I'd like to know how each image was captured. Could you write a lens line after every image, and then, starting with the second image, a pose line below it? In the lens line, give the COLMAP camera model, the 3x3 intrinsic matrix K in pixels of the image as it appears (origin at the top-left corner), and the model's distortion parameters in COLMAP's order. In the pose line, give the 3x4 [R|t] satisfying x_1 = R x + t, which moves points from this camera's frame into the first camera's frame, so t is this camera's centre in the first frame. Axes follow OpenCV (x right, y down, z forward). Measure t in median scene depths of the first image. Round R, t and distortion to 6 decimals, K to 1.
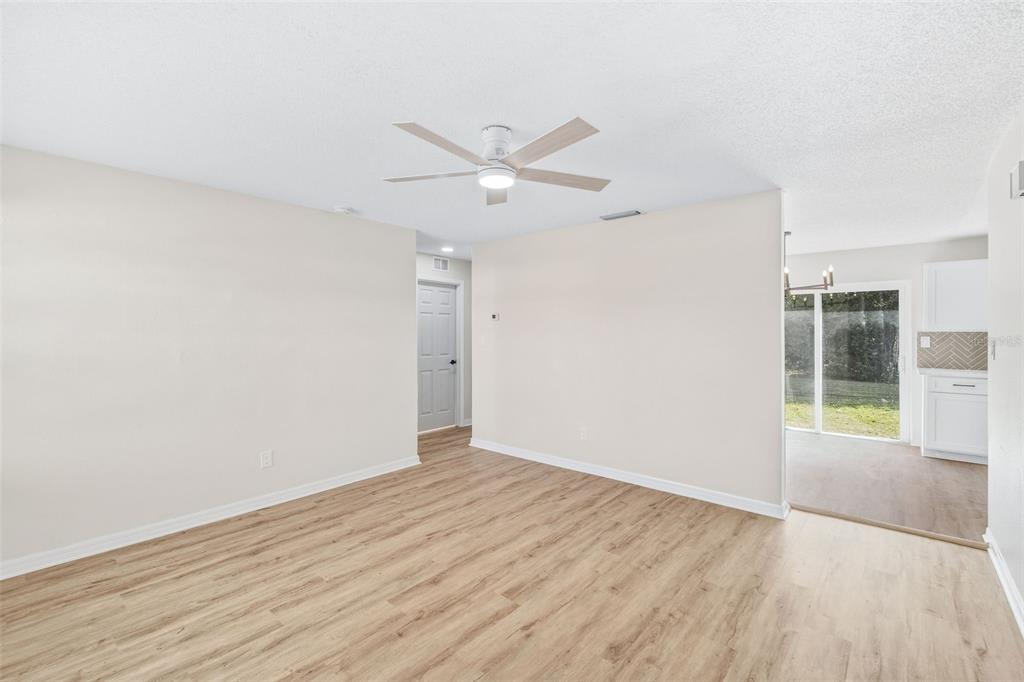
lens RADIAL K [[440.4, 0, 514.3], [0, 440.4, 337.5], [0, 0, 1]] dist [0.000701, 0.000142]
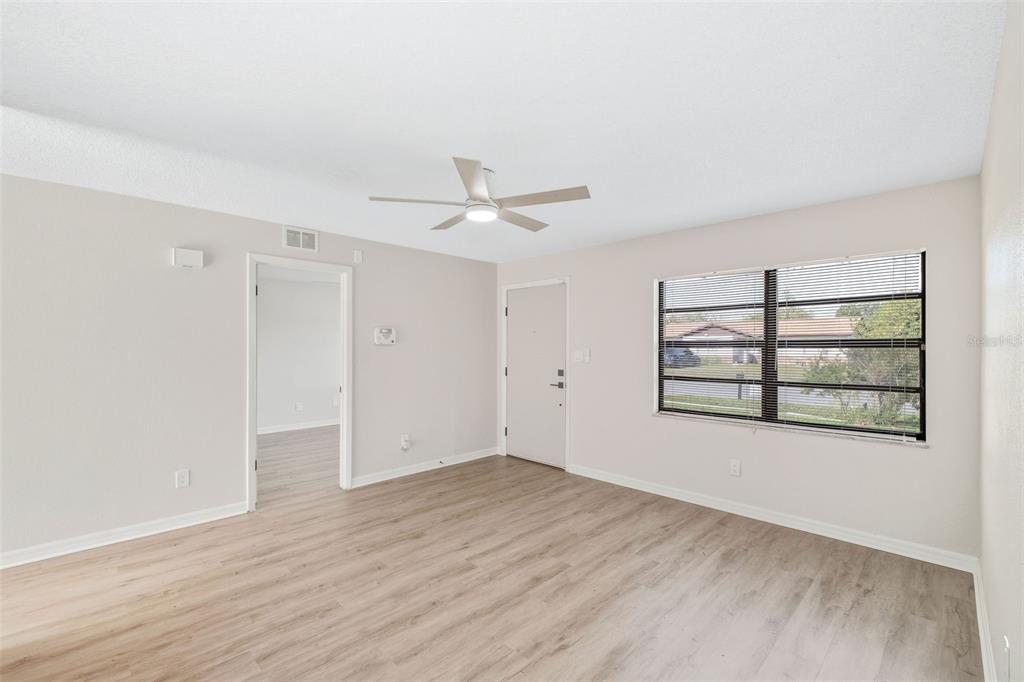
lens RADIAL K [[440.4, 0, 511.8], [0, 440.4, 340.6], [0, 0, 1]] dist [0.000701, 0.000142]
pose [[-0.996747, -0.000040, 0.080593, -0.204115], [-0.000298, 0.999995, -0.003189, -0.020472], [-0.080593, -0.003203, -0.996742, 2.049776]]
